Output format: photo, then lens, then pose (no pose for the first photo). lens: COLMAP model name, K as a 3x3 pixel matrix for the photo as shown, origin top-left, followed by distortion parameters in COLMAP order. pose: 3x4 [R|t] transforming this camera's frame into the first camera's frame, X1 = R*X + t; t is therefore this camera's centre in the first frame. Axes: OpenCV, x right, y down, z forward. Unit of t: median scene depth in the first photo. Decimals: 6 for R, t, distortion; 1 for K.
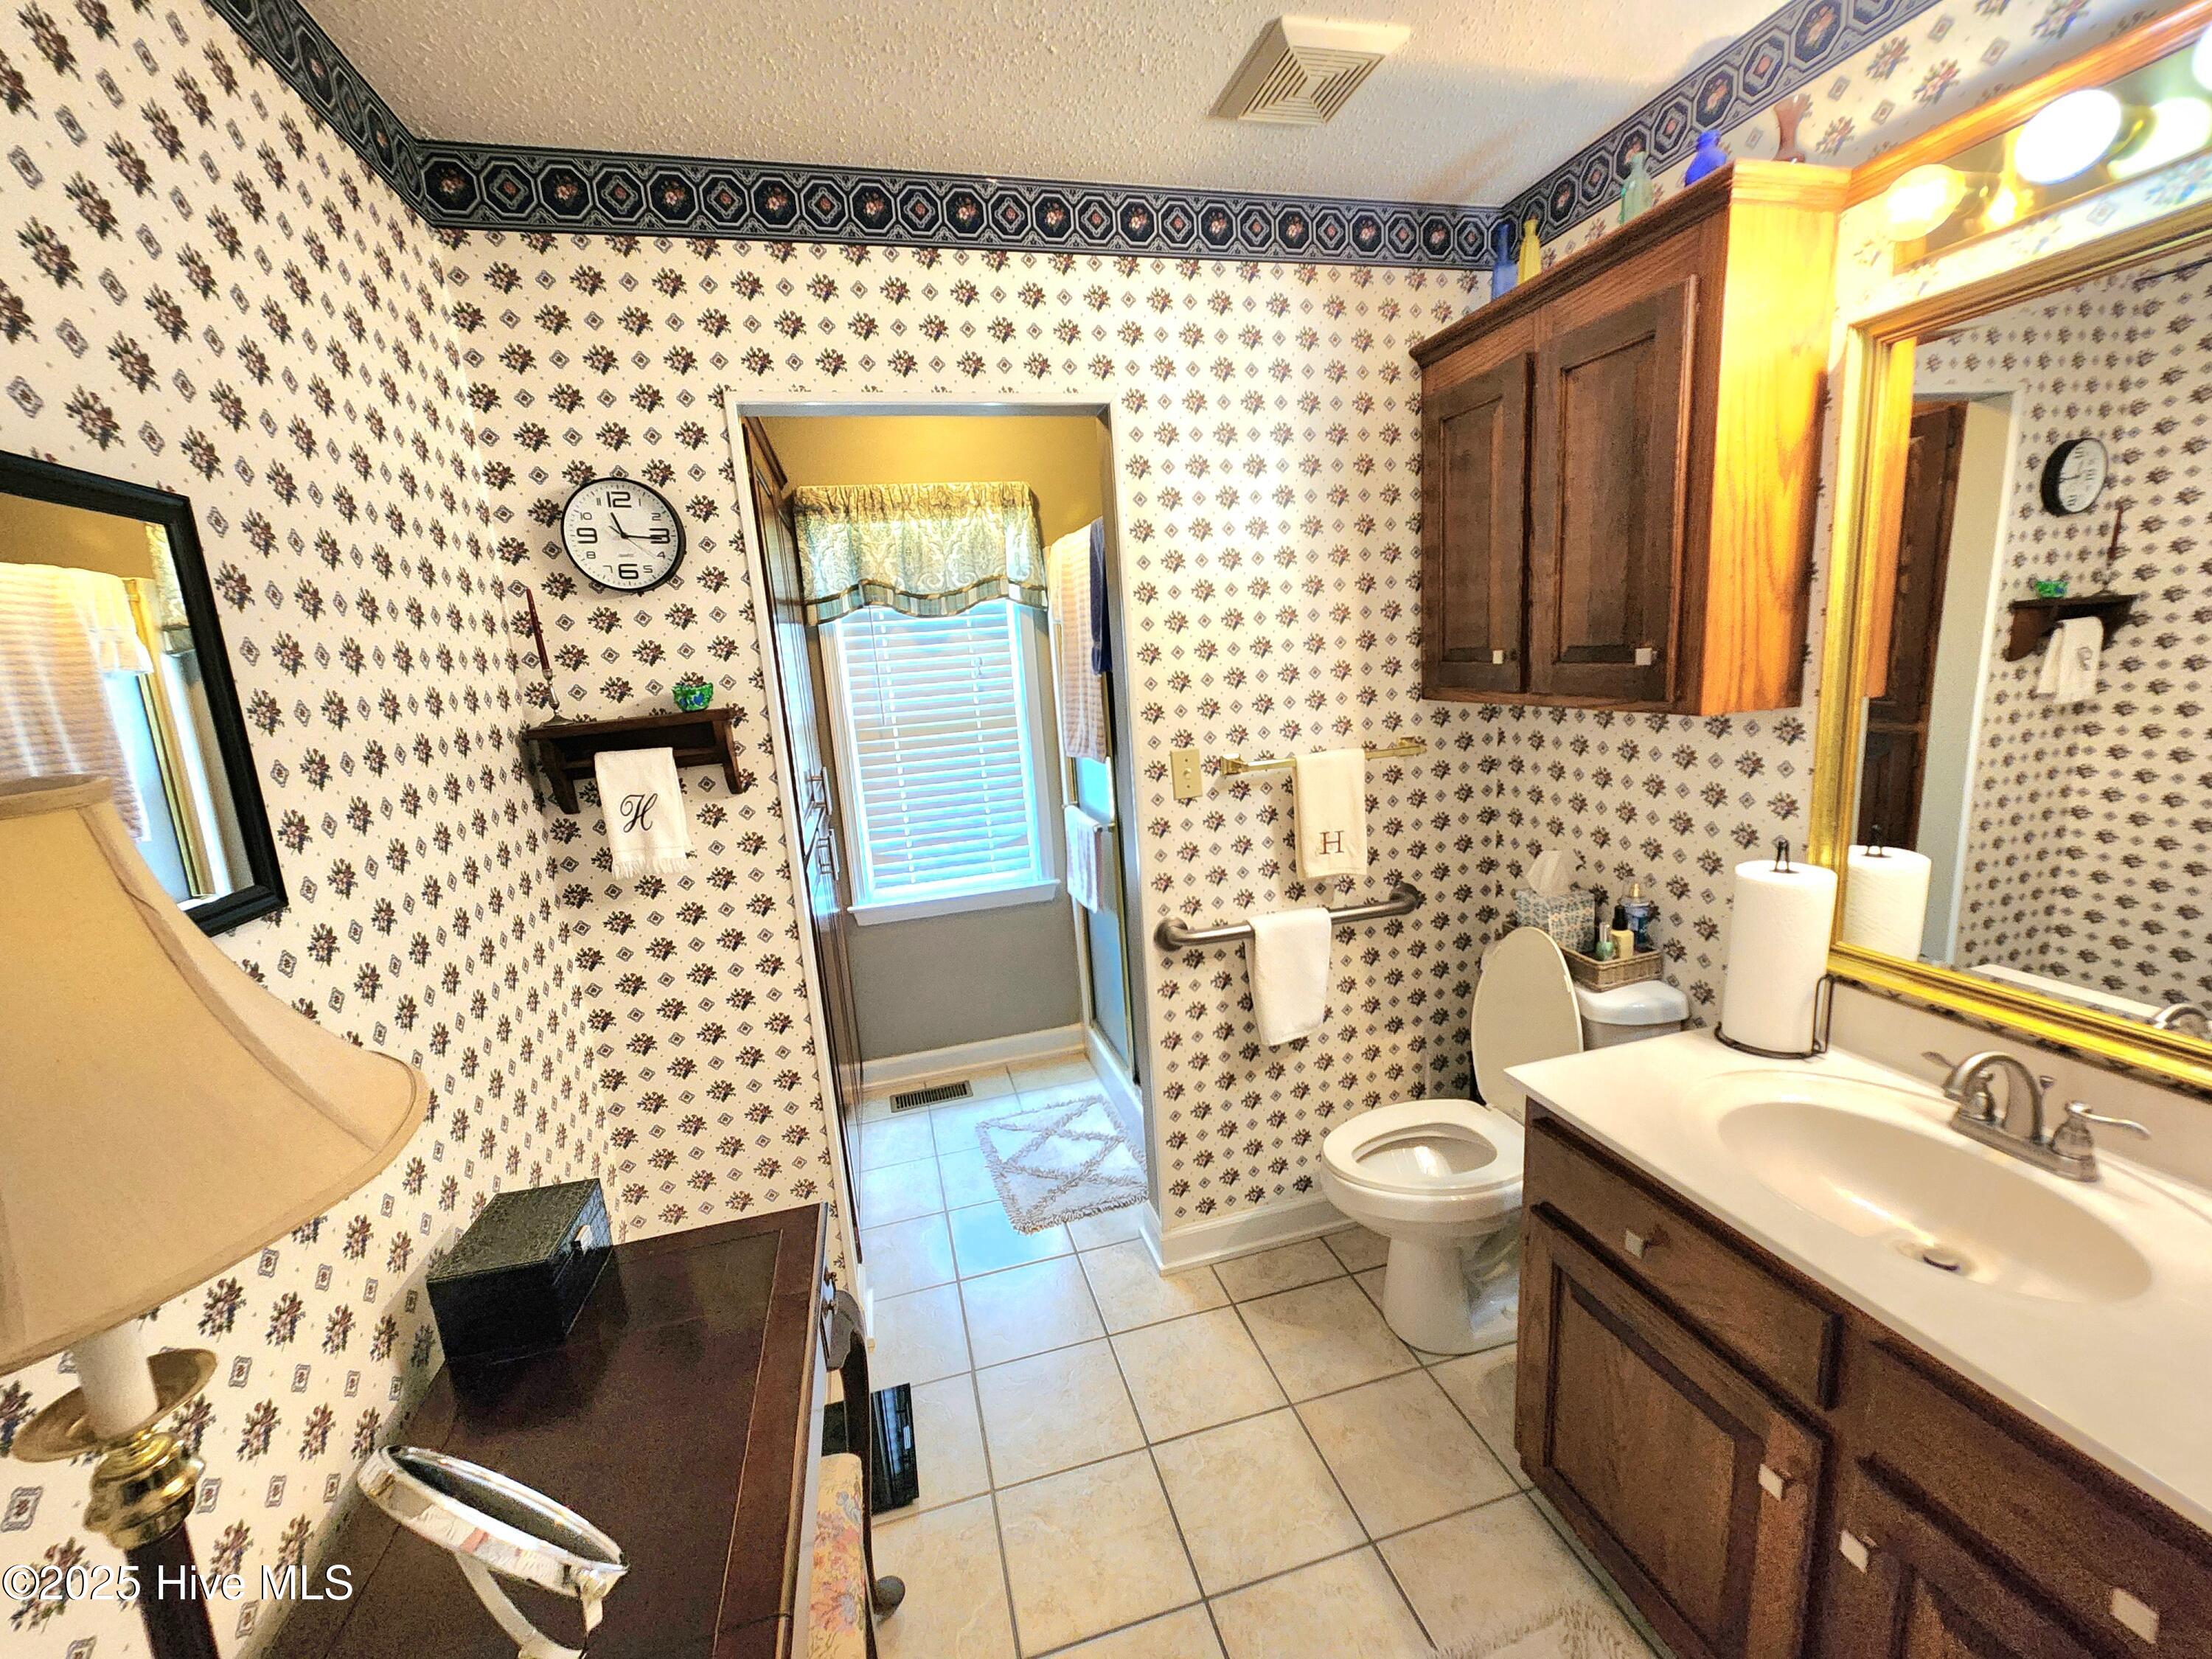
lens RADIAL K [[906.9, 0, 1117.2], [0, 906.9, 818.6], [0, 0, 1]] dist [0.001659, 0.000111]
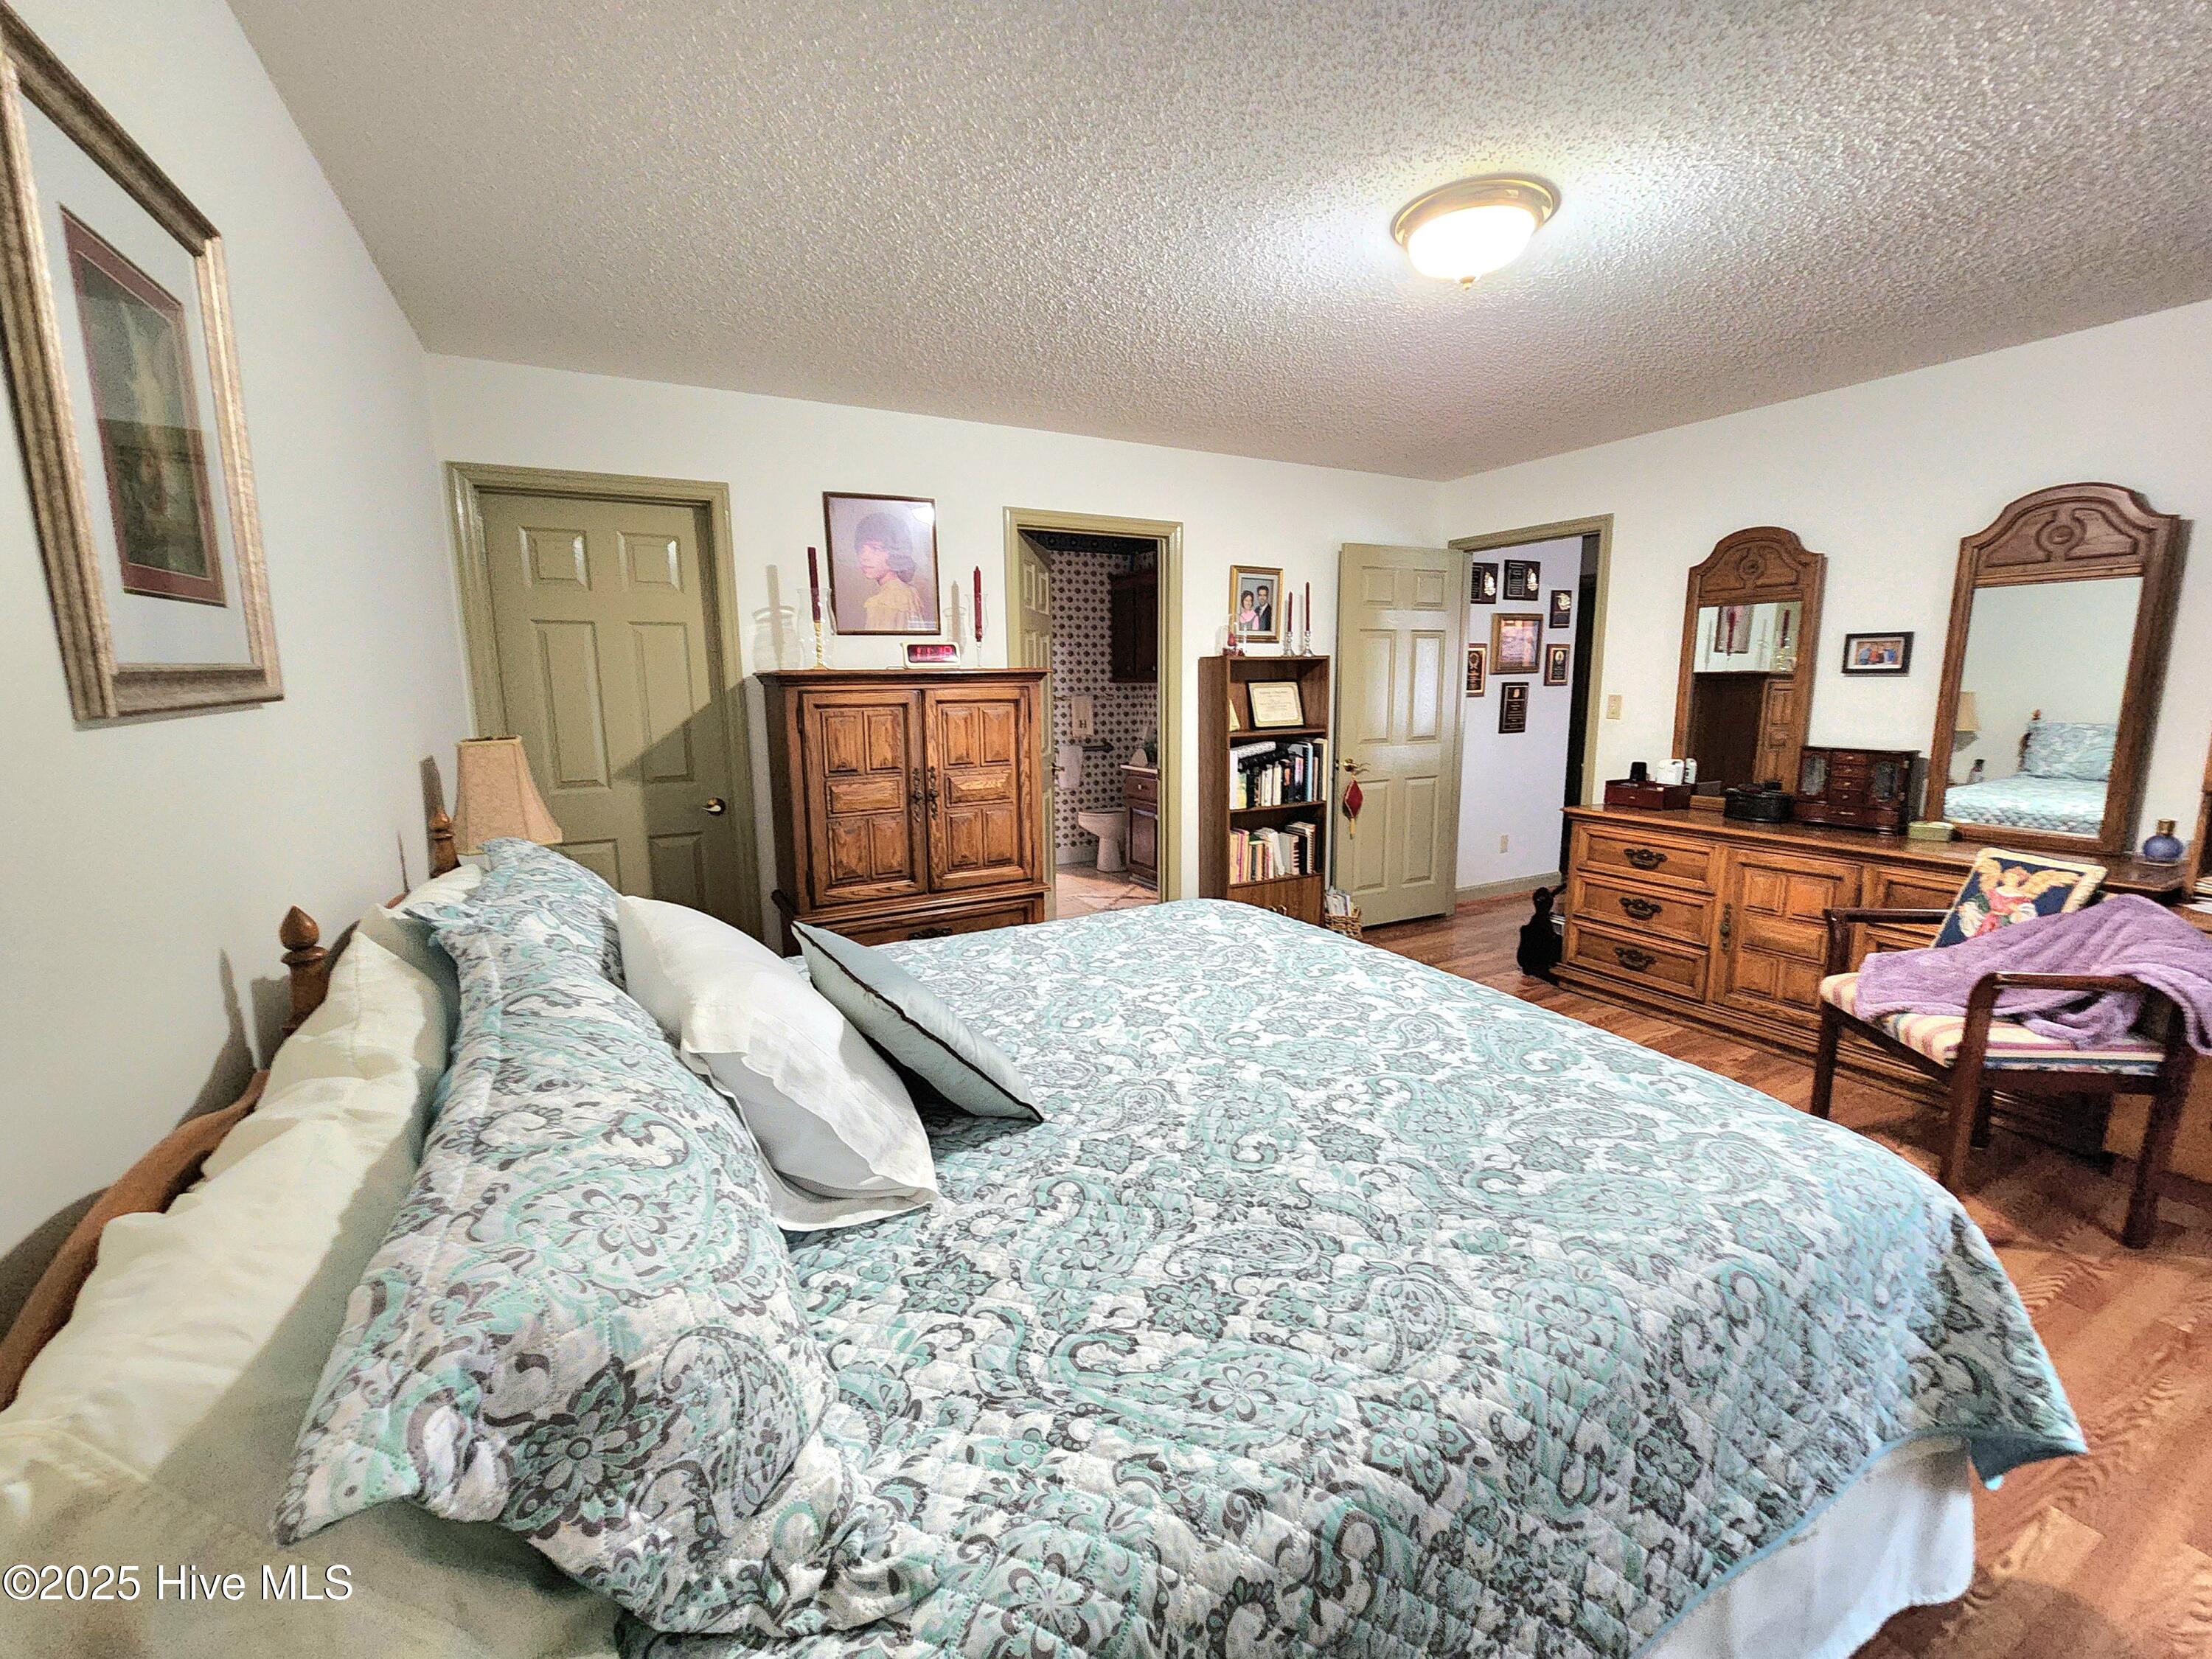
lens RADIAL K [[906.9, 0, 1107.5], [0, 906.9, 820.0], [0, 0, 1]] dist [0.001659, 0.000111]
pose [[0.975210, 0.020626, 0.220317, -0.364607], [-0.012910, 0.999254, -0.036407, 0.461696], [-0.220903, 0.032660, 0.974749, -2.055717]]
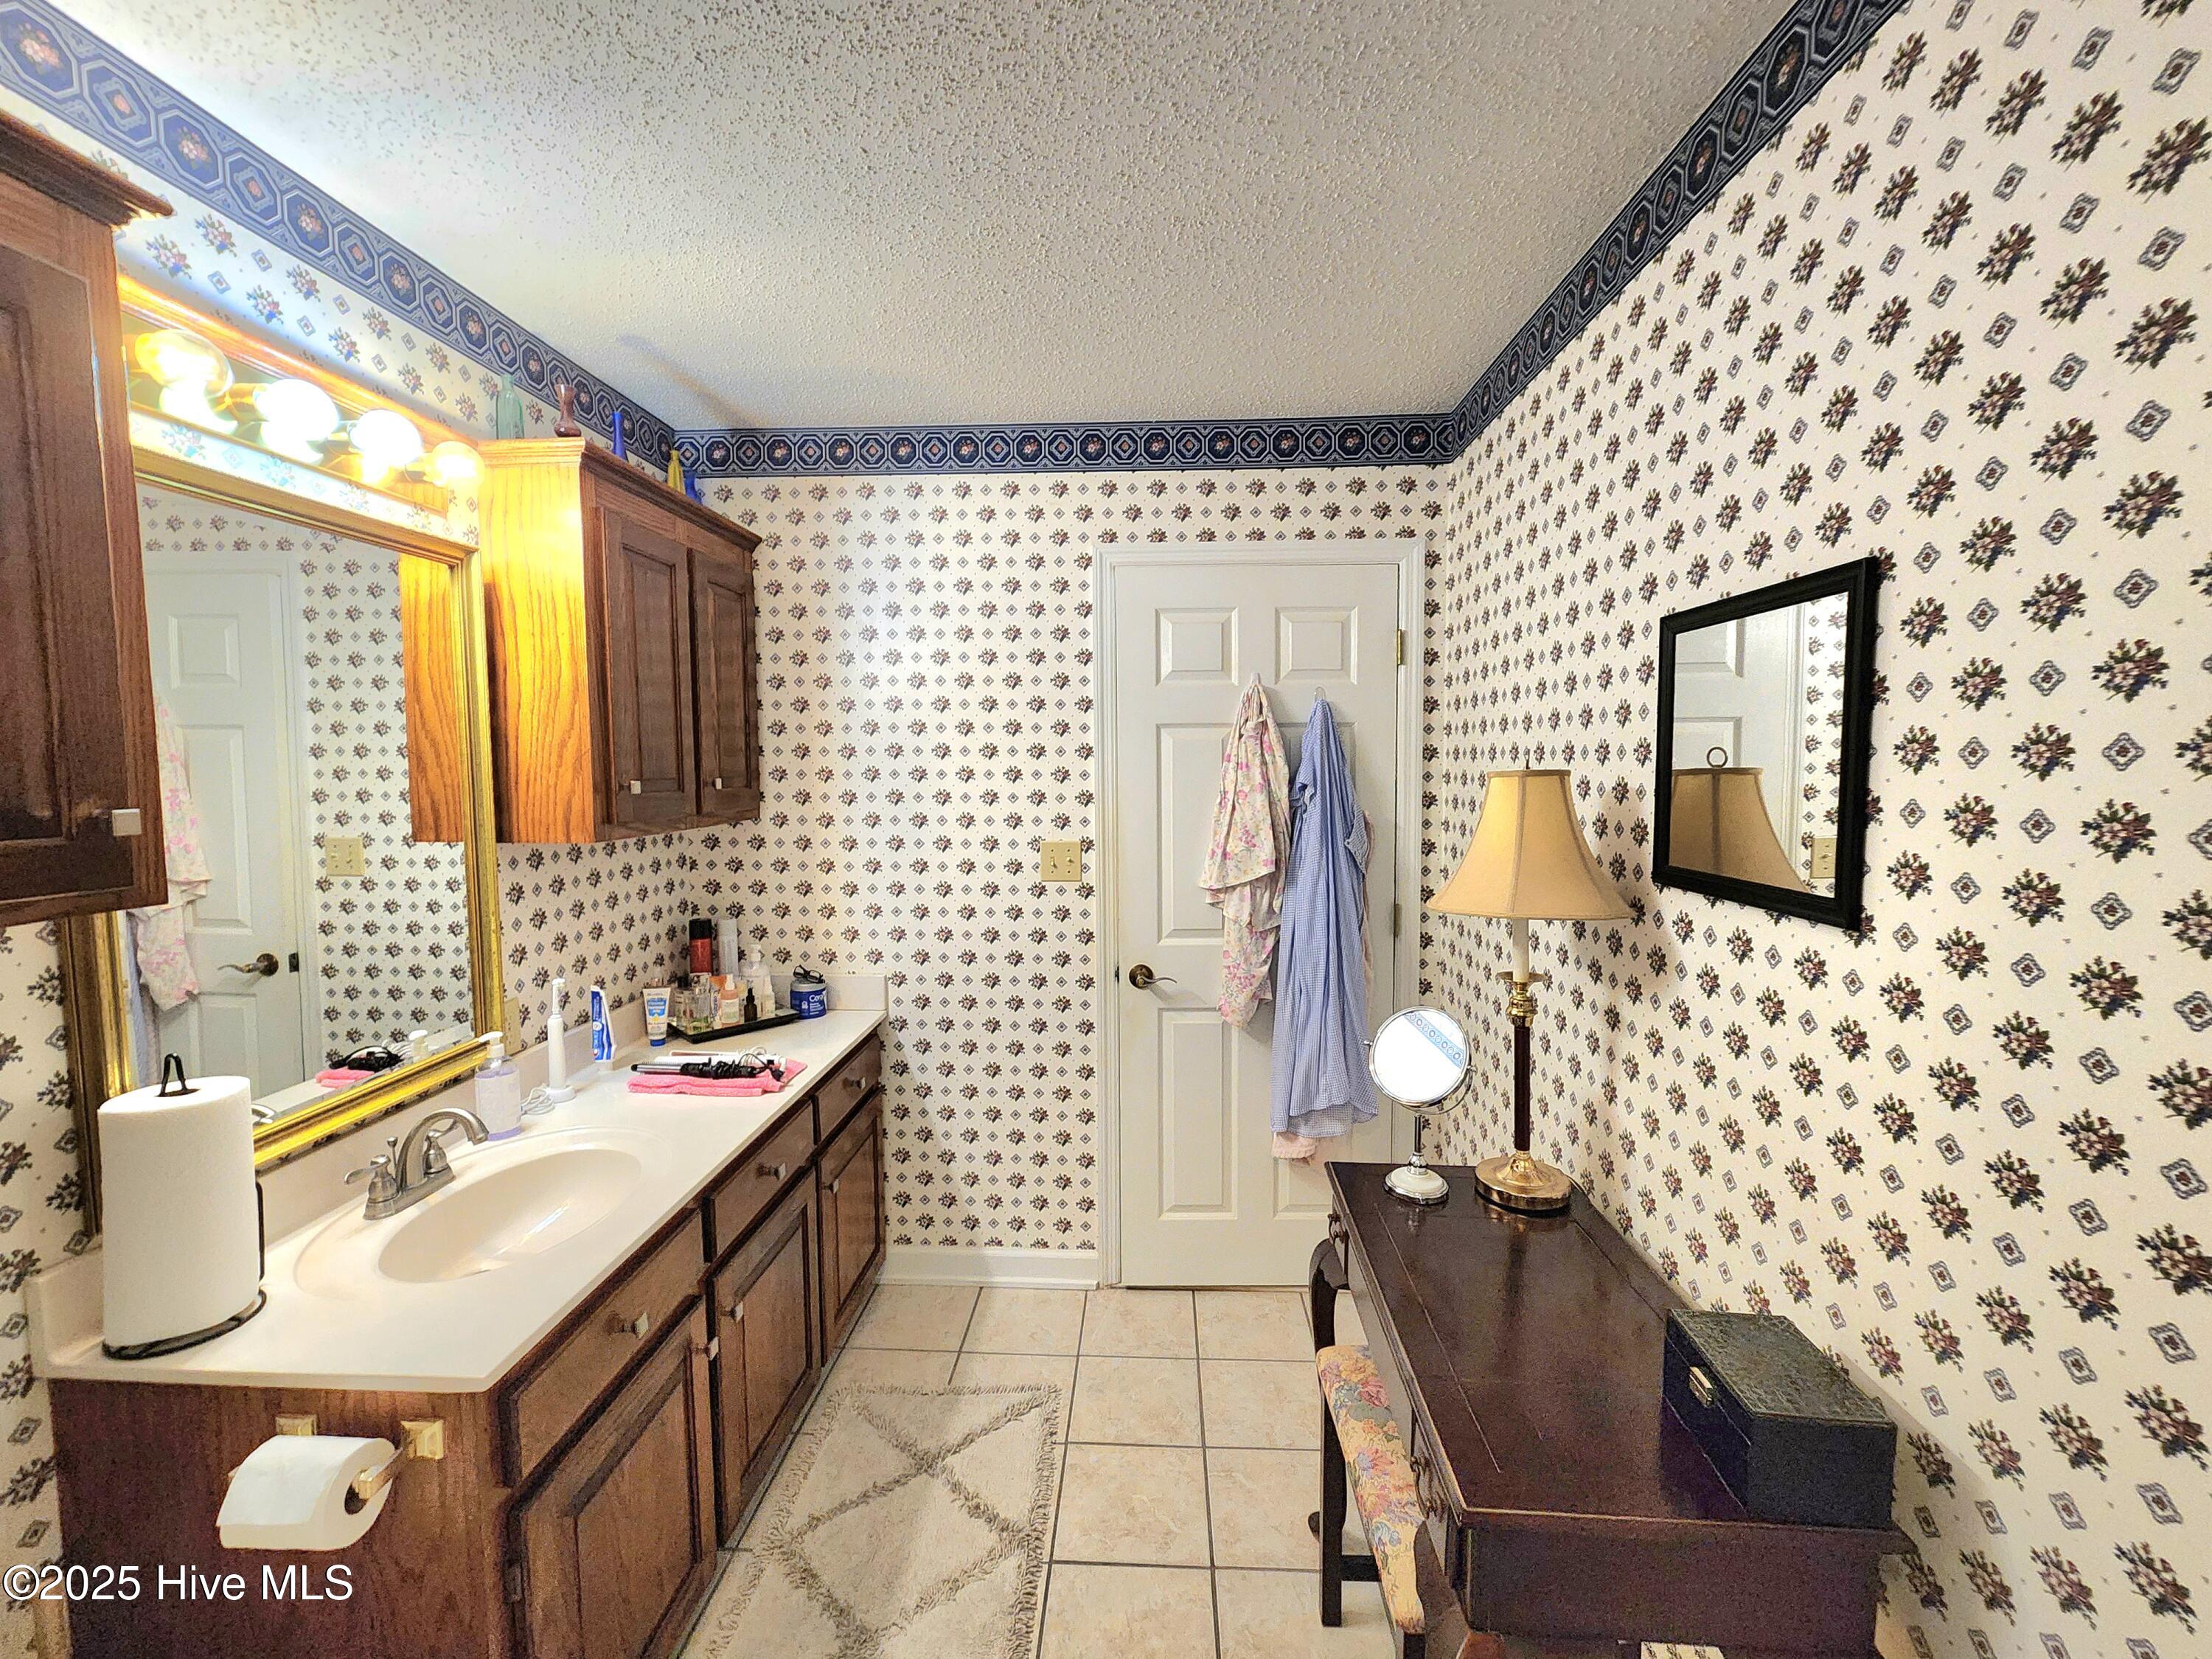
lens RADIAL K [[906.9, 0, 1112.7], [0, 906.9, 820.0], [0, 0, 1]] dist [0.001659, 0.000111]
pose [[-0.949865, 0.048206, 0.308922, -0.338363], [0.122910, 0.966068, 0.227170, -0.297160], [-0.287488, 0.253750, -0.923559, 1.727771]]
